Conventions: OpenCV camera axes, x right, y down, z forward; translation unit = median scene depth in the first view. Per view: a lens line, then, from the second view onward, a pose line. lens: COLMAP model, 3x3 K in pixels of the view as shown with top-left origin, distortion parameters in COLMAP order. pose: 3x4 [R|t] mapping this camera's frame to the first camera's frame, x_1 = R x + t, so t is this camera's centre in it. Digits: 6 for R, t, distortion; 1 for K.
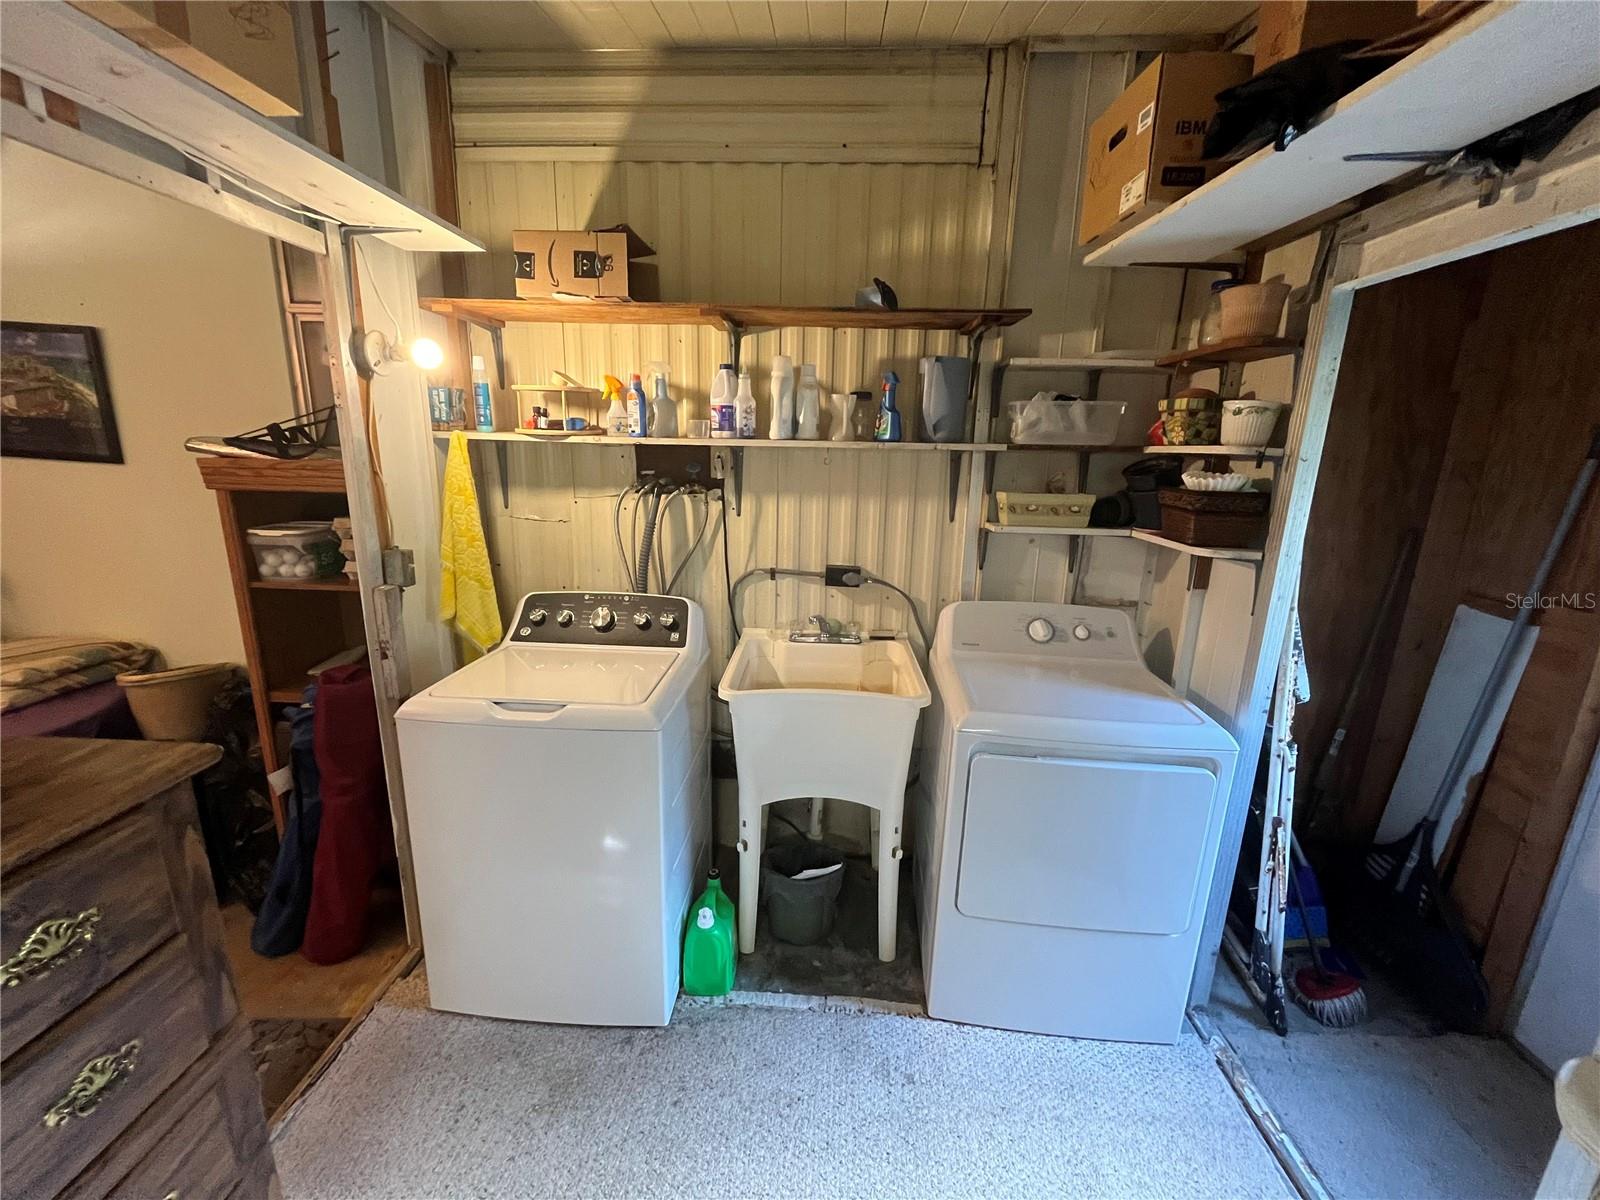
lens RADIAL K [[644.6, 0, 794.9], [0, 644.6, 598.1], [0, 0, 1]] dist [-0.001933, -0.000310]
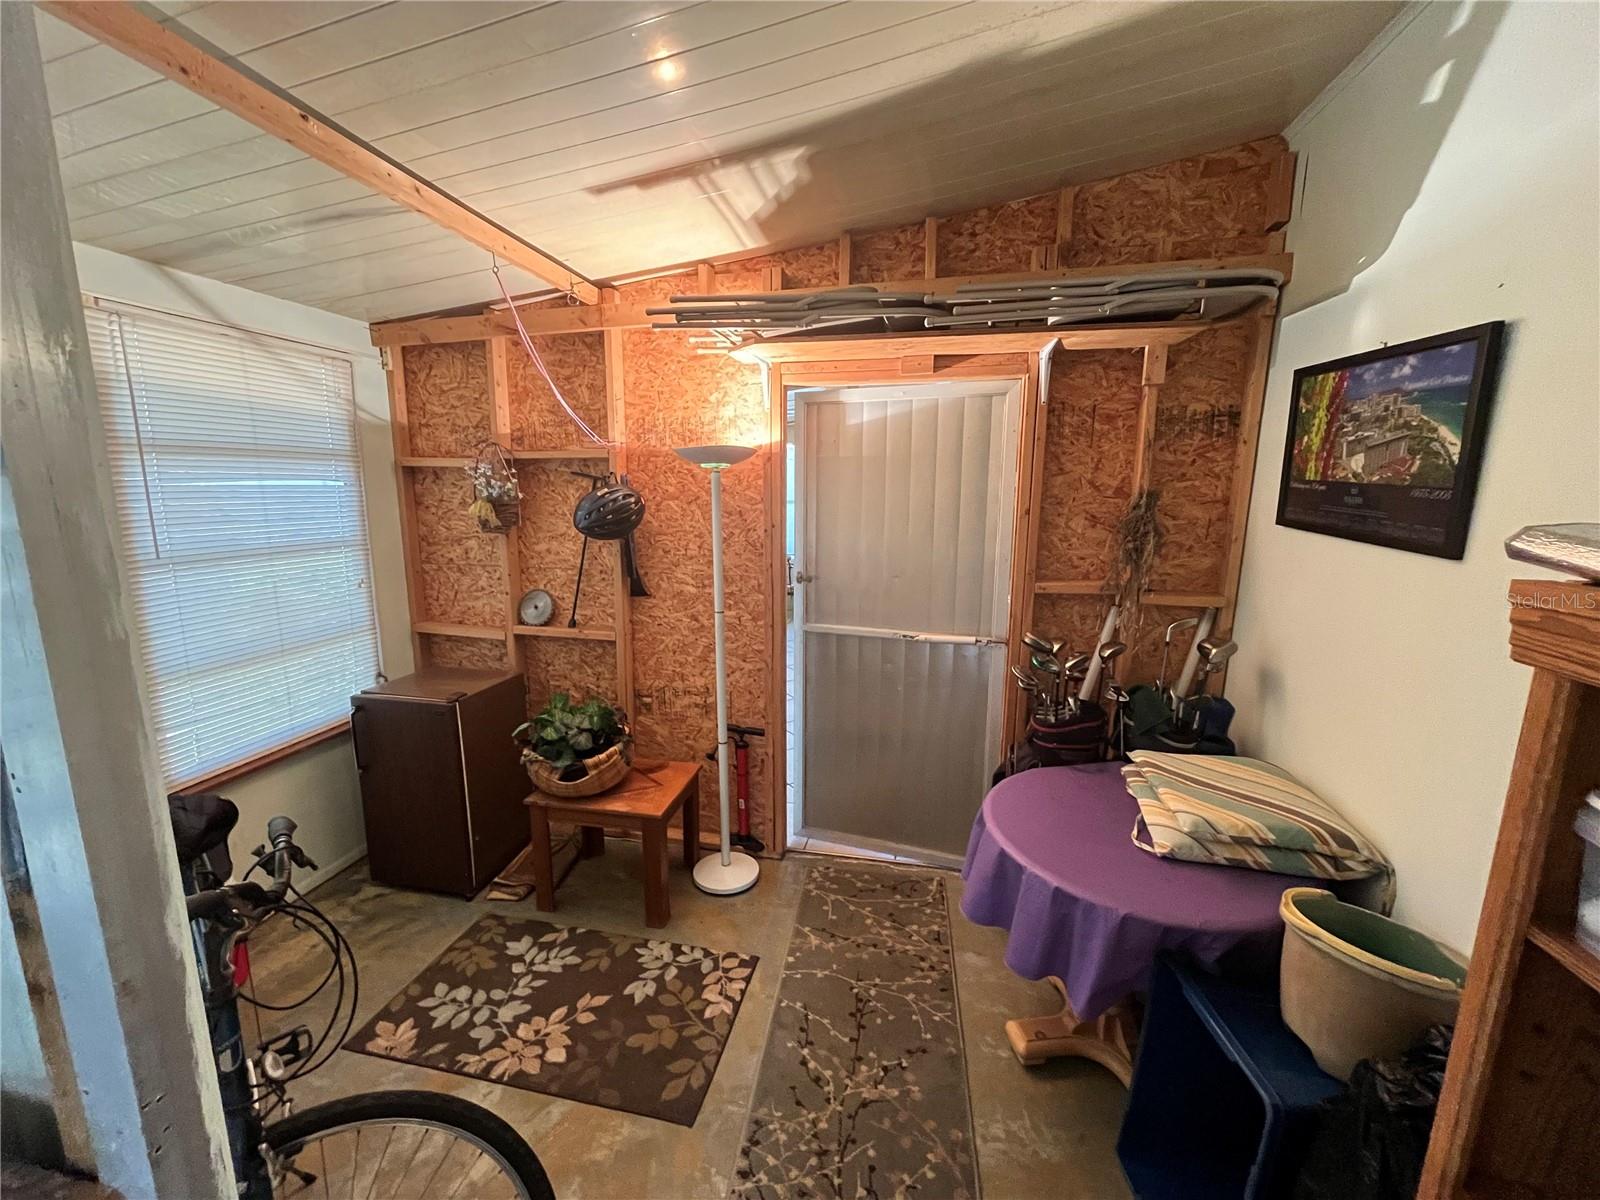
lens RADIAL K [[644.6, 0, 796.0], [0, 644.6, 598.5], [0, 0, 1]] dist [-0.001933, -0.000310]
pose [[-0.154157, 0.150154, -0.976570, -0.408085], [-0.244165, 0.951941, 0.184910, -0.143759], [0.957402, 0.266950, -0.110086, 0.527764]]
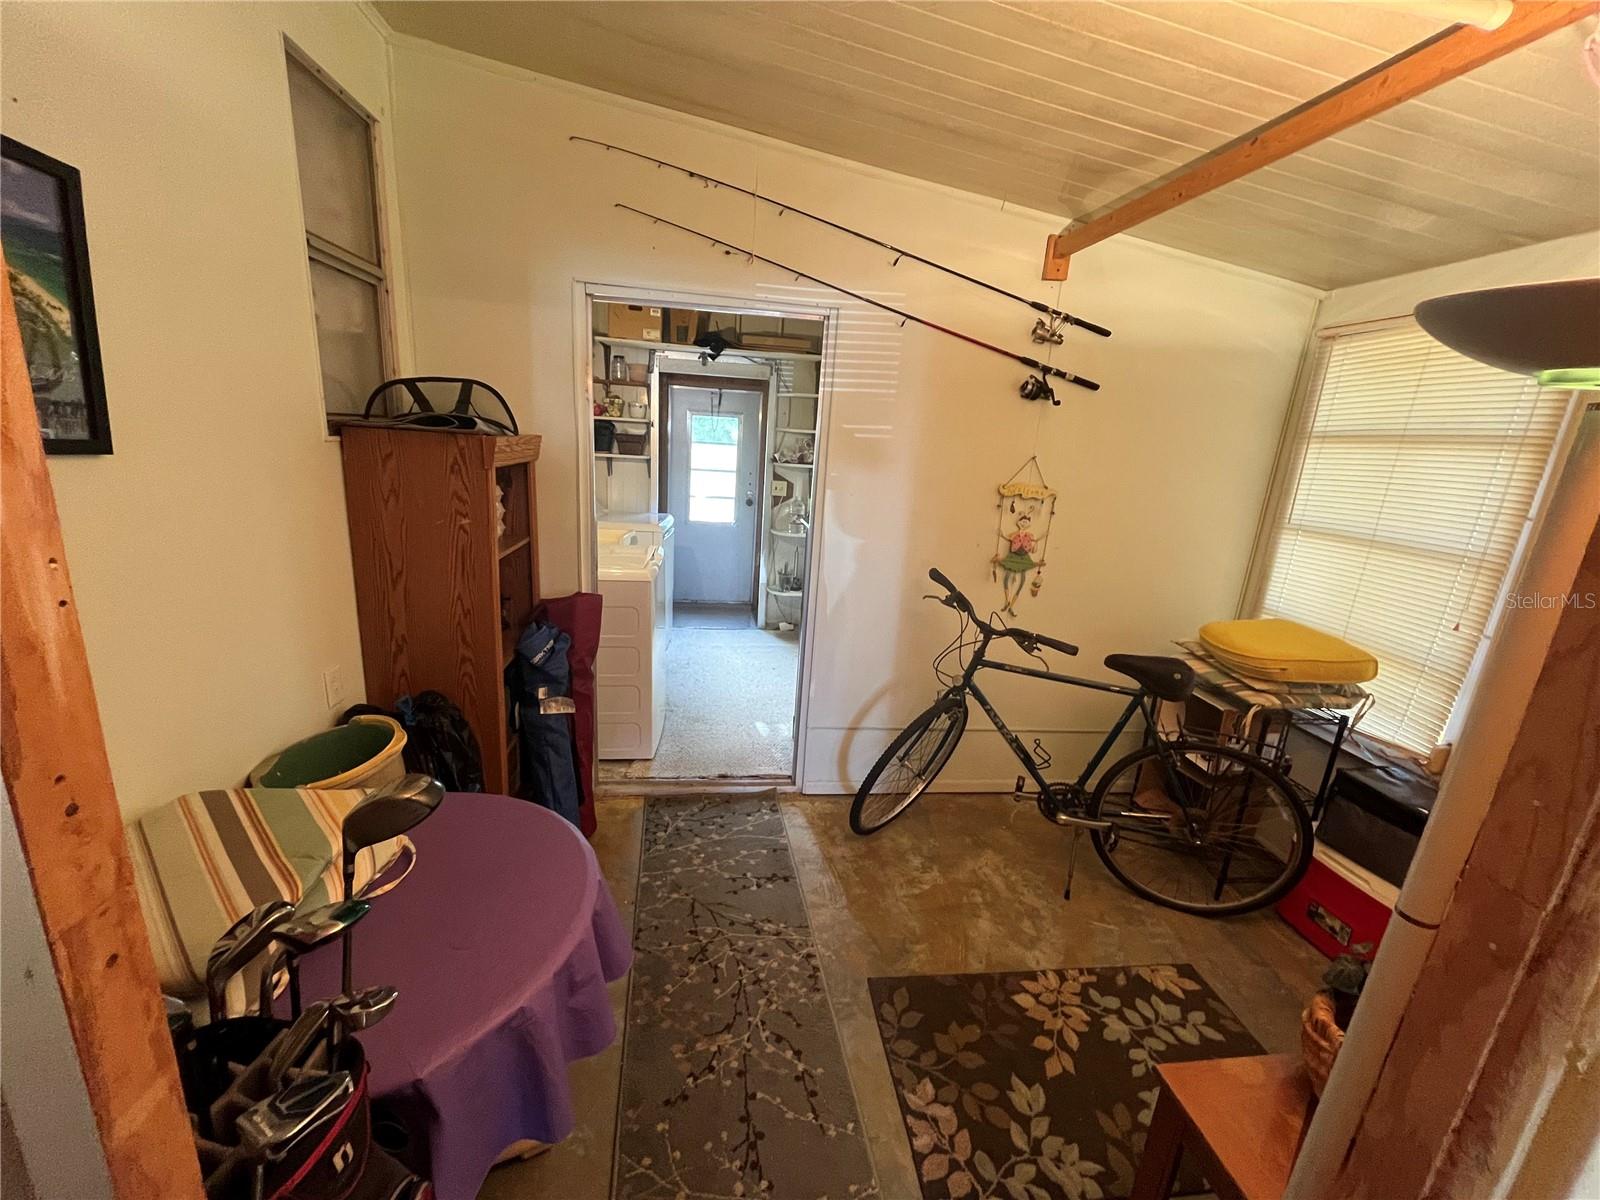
lens RADIAL K [[644.6, 0, 801.0], [0, 644.6, 602.2], [0, 0, 1]] dist [-0.001933, -0.000310]
pose [[-0.178816, -0.278655, 0.943598, -1.728521], [0.166448, 0.936664, 0.308150, -0.170981], [-0.969701, 0.212162, -0.121109, 0.581294]]
